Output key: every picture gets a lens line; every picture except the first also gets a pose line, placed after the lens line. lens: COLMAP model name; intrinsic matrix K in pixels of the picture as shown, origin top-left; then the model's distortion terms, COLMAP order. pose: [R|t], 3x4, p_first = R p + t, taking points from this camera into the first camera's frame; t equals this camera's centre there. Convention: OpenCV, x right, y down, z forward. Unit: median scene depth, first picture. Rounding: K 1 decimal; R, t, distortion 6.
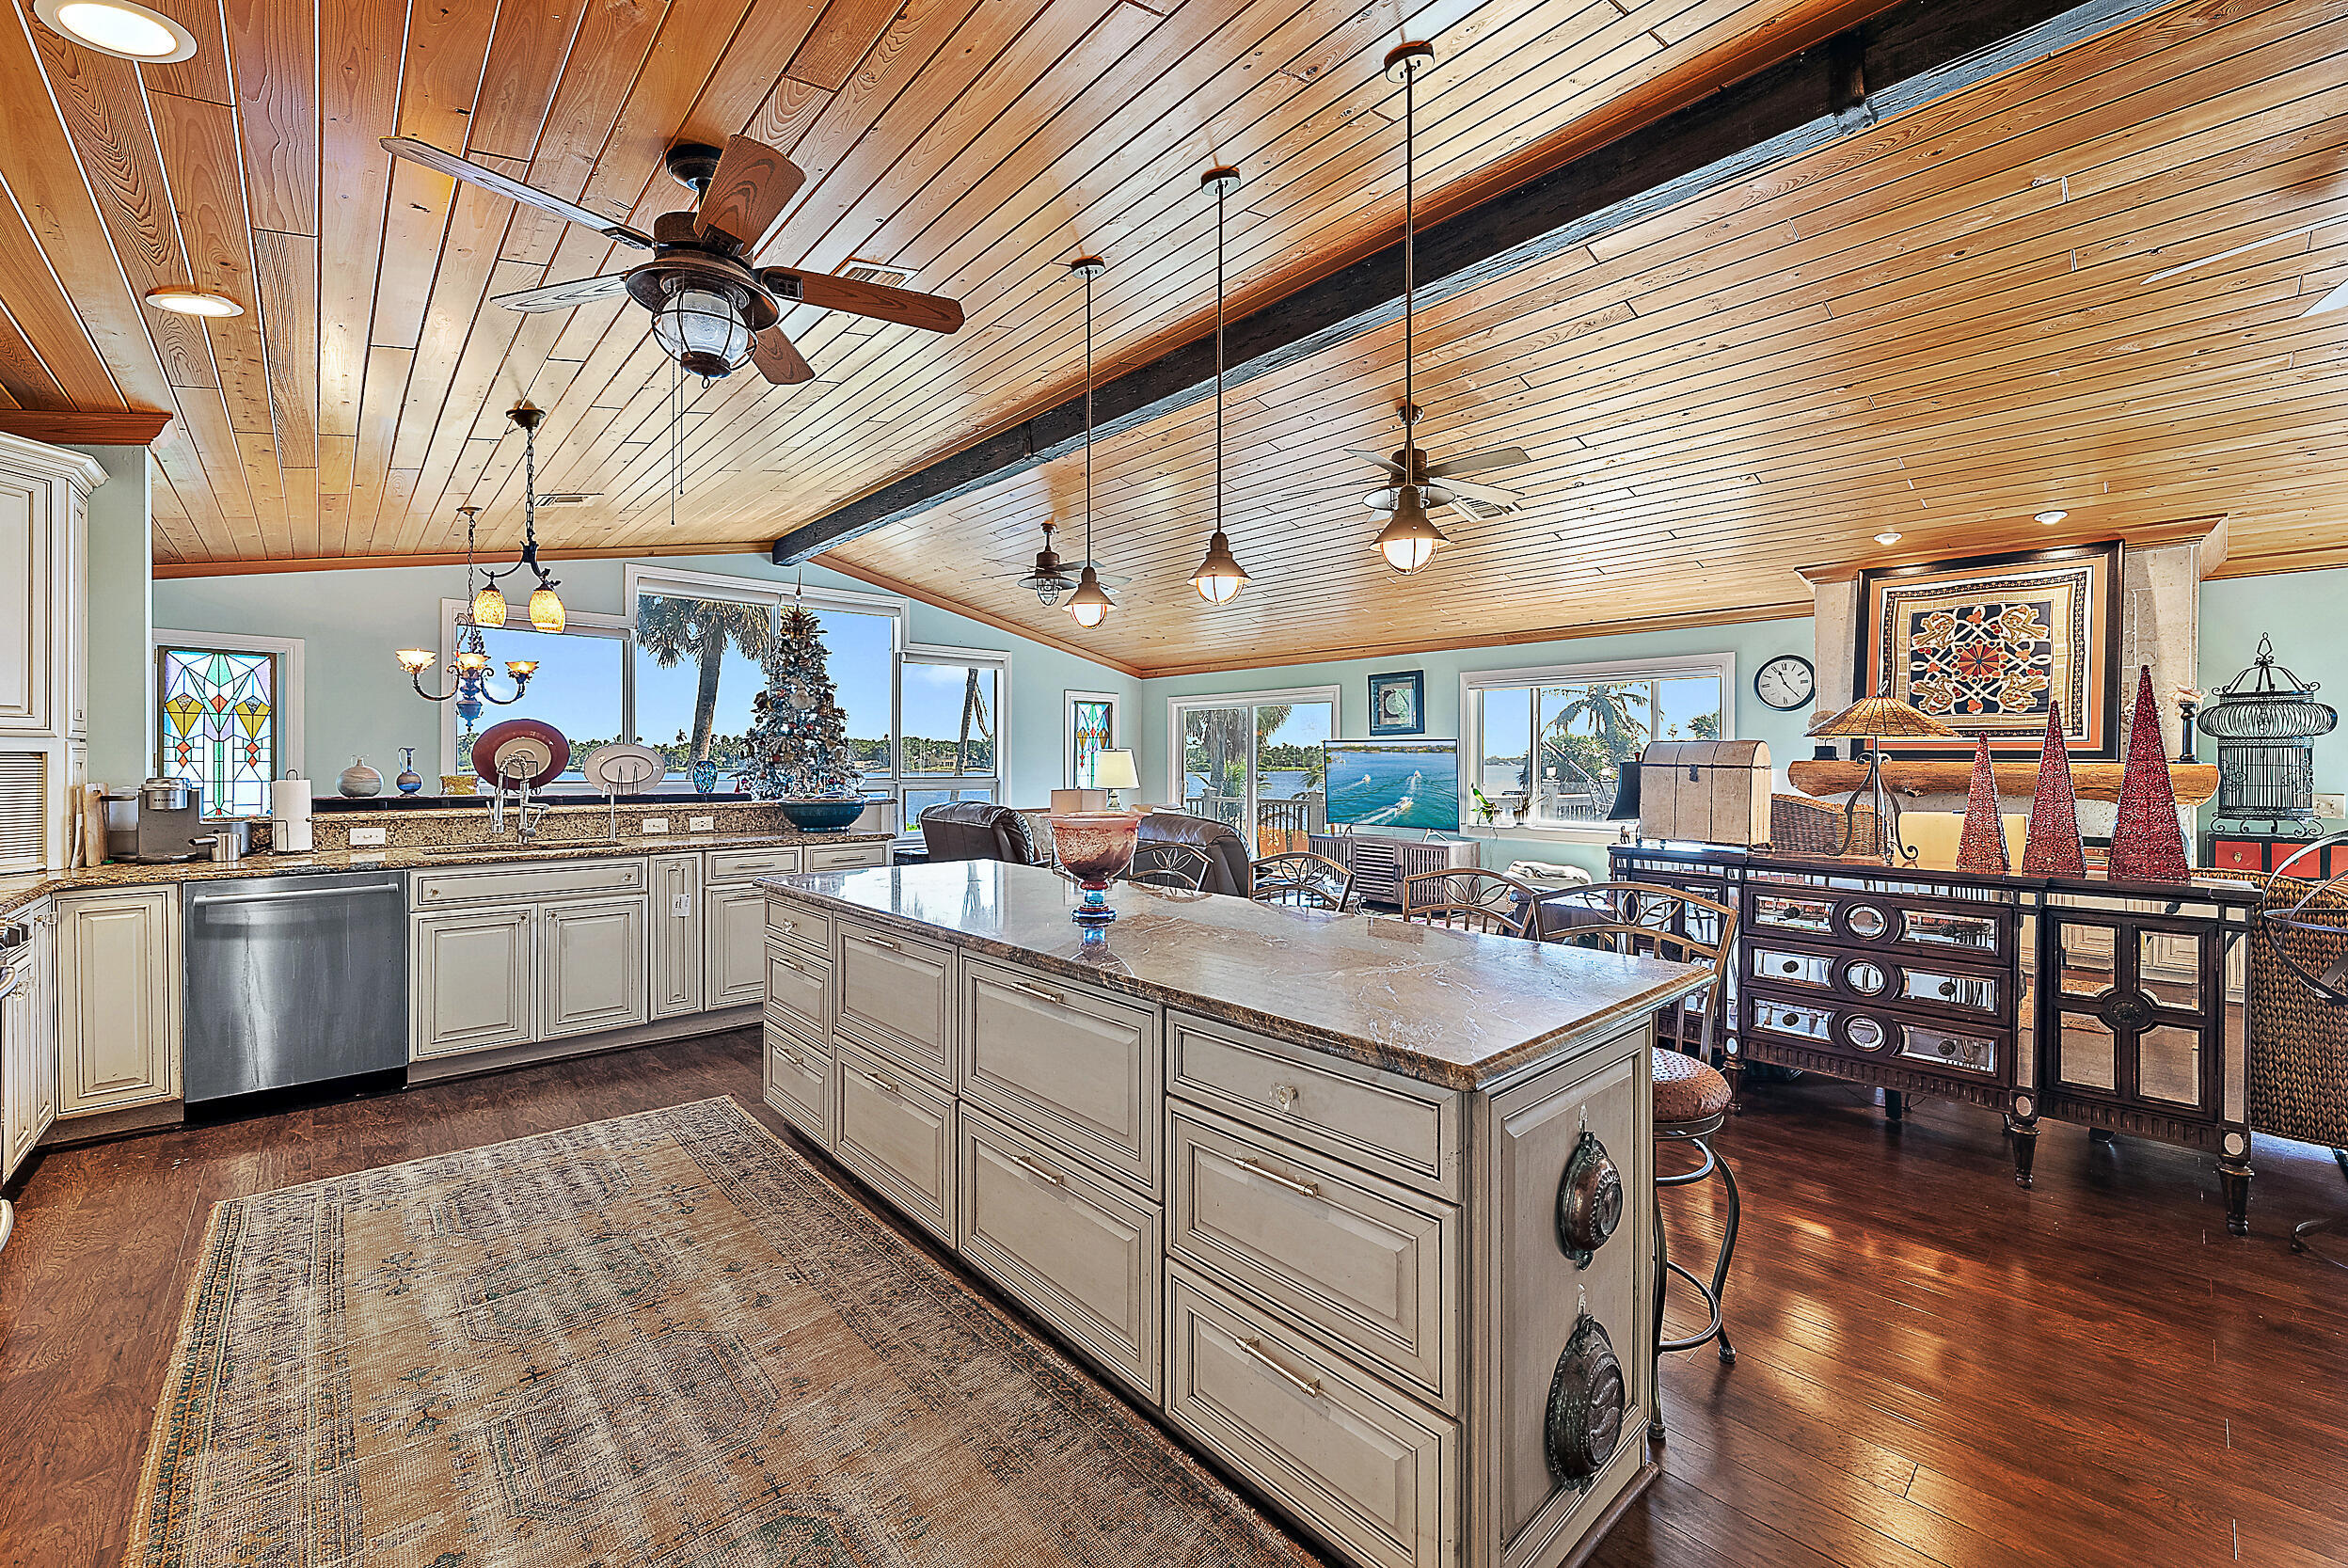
lens RADIAL K [[939.5, 0, 1174.5], [0, 939.5, 774.2], [0, 0, 1]] dist [-0.000715, -0.000008]
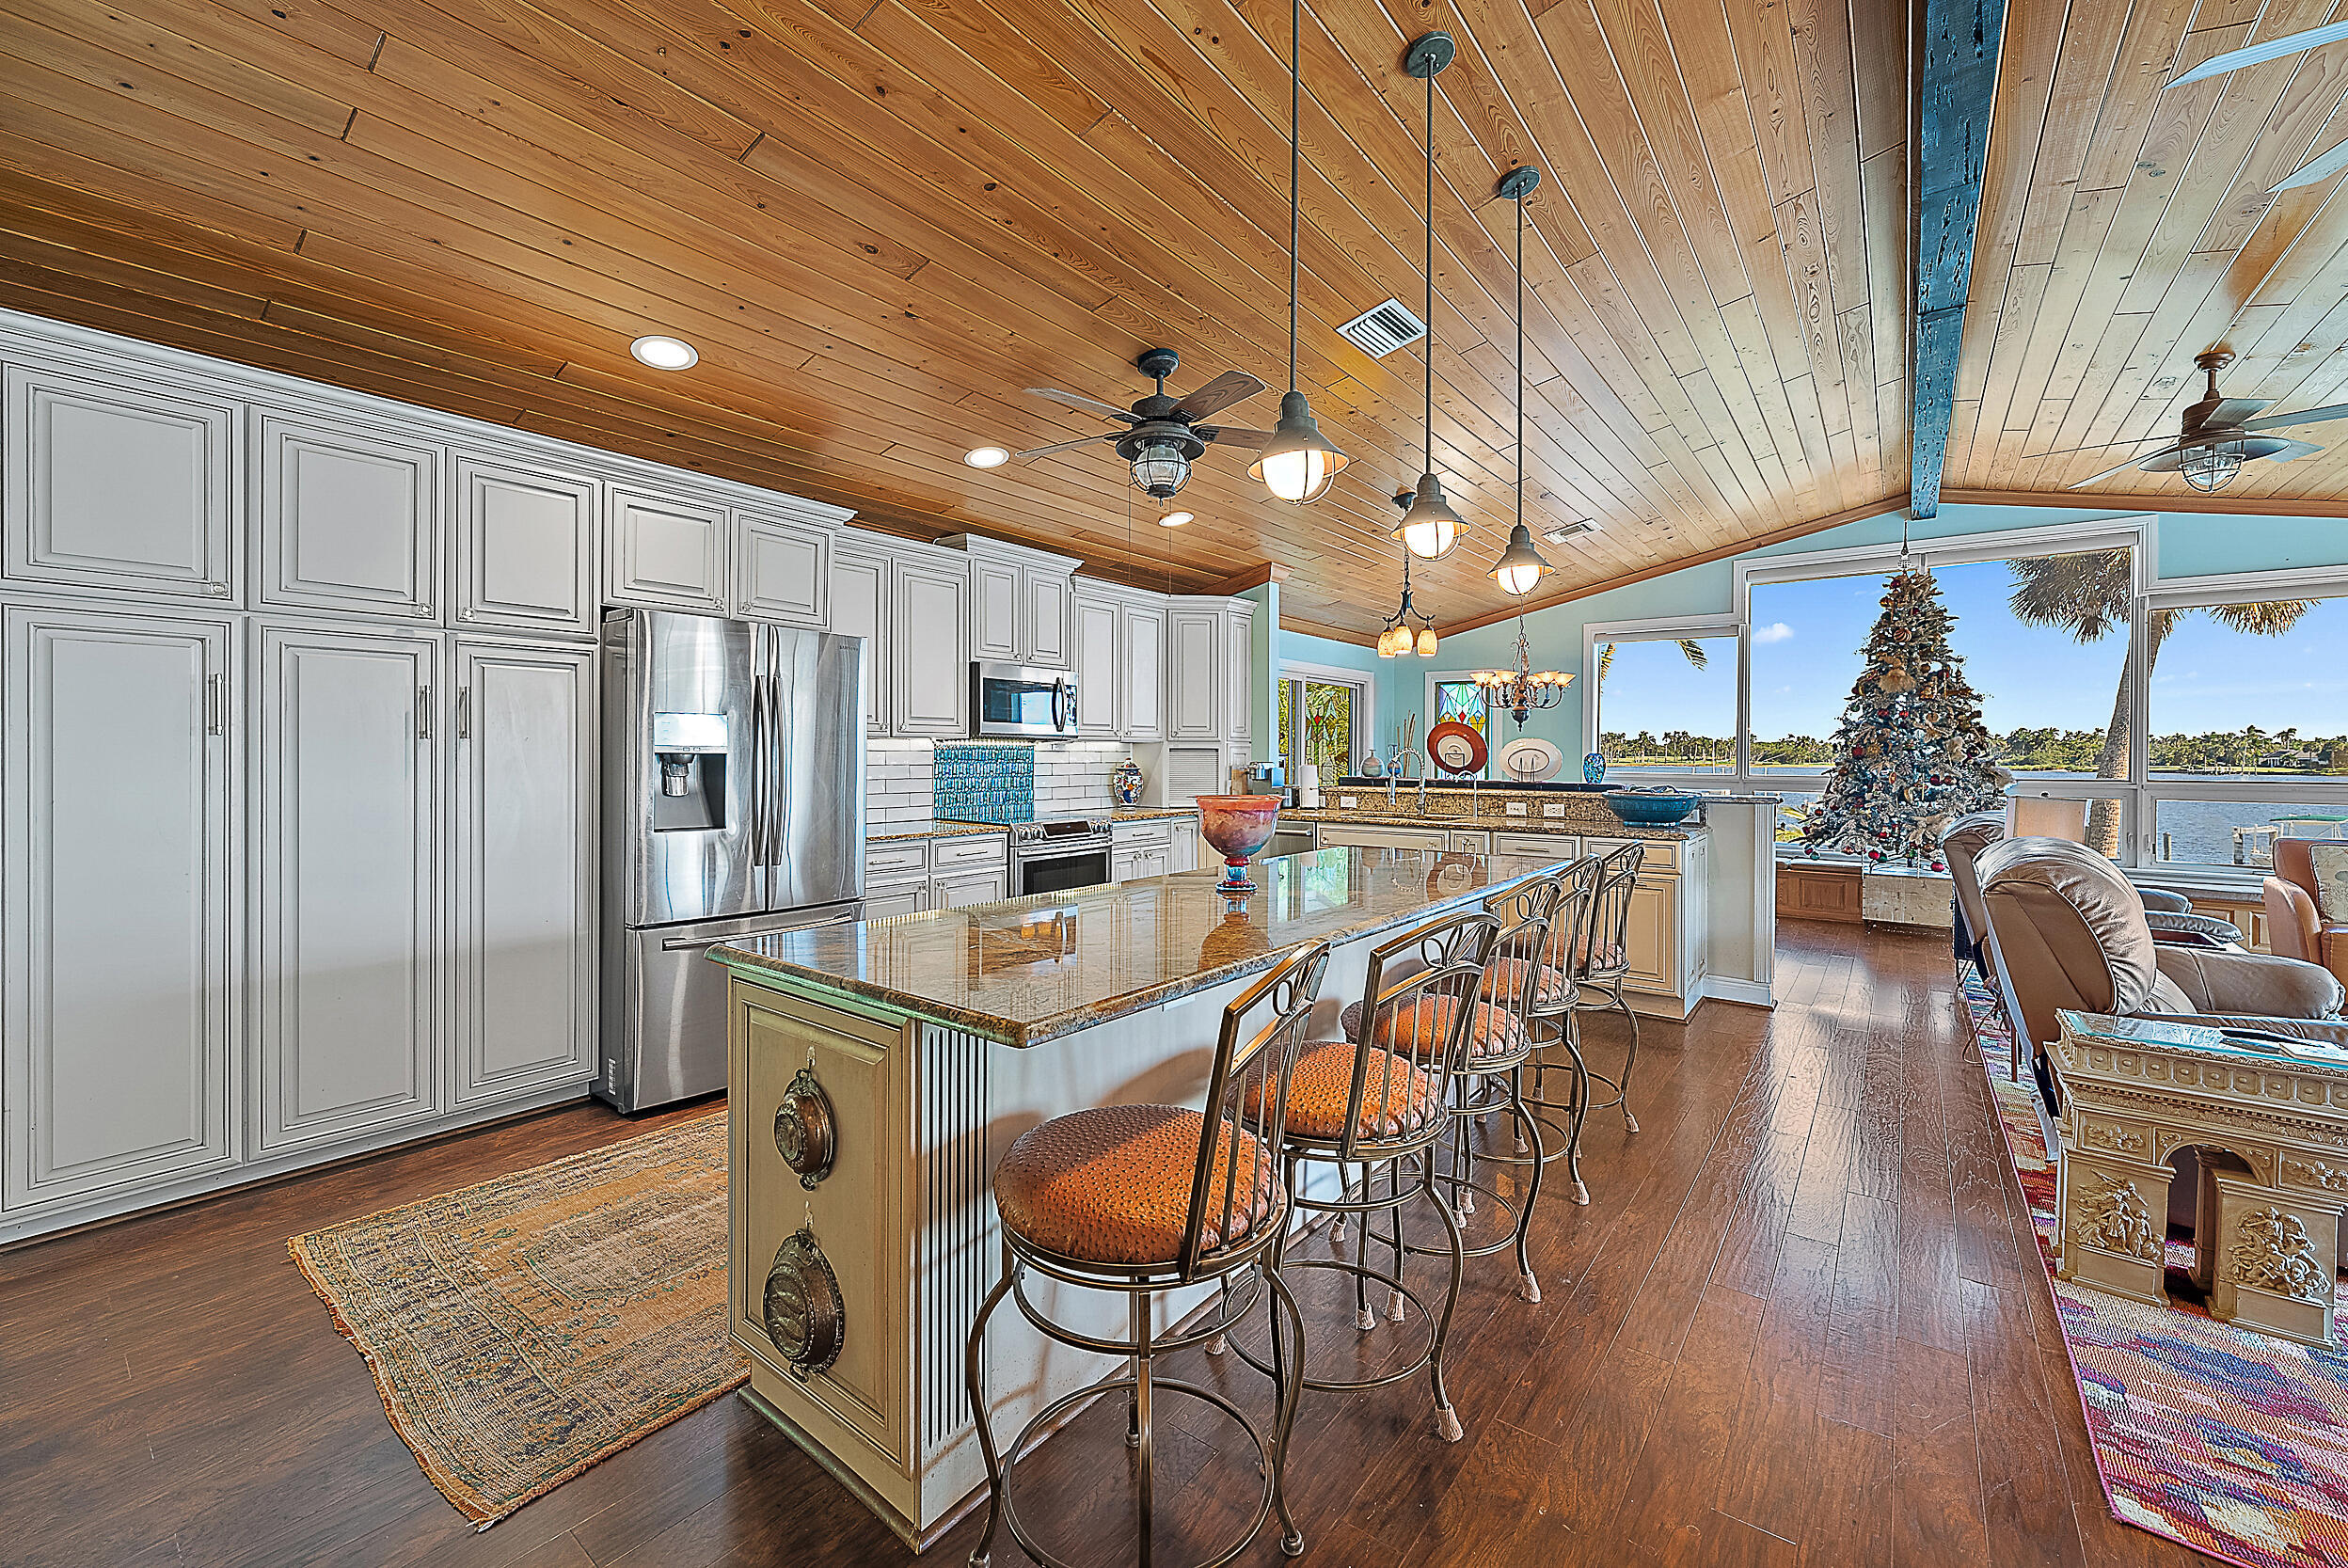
lens RADIAL K [[937.6, 0, 1199.4], [0, 937.6, 760.8], [0, 0, 1]] dist [0.001226, 0.000186]
pose [[0.178122, 0.004241, -0.983999, 0.314118], [-0.015897, 0.999873, 0.001432, 0.000058], [0.983880, 0.015388, 0.178167, 0.251307]]
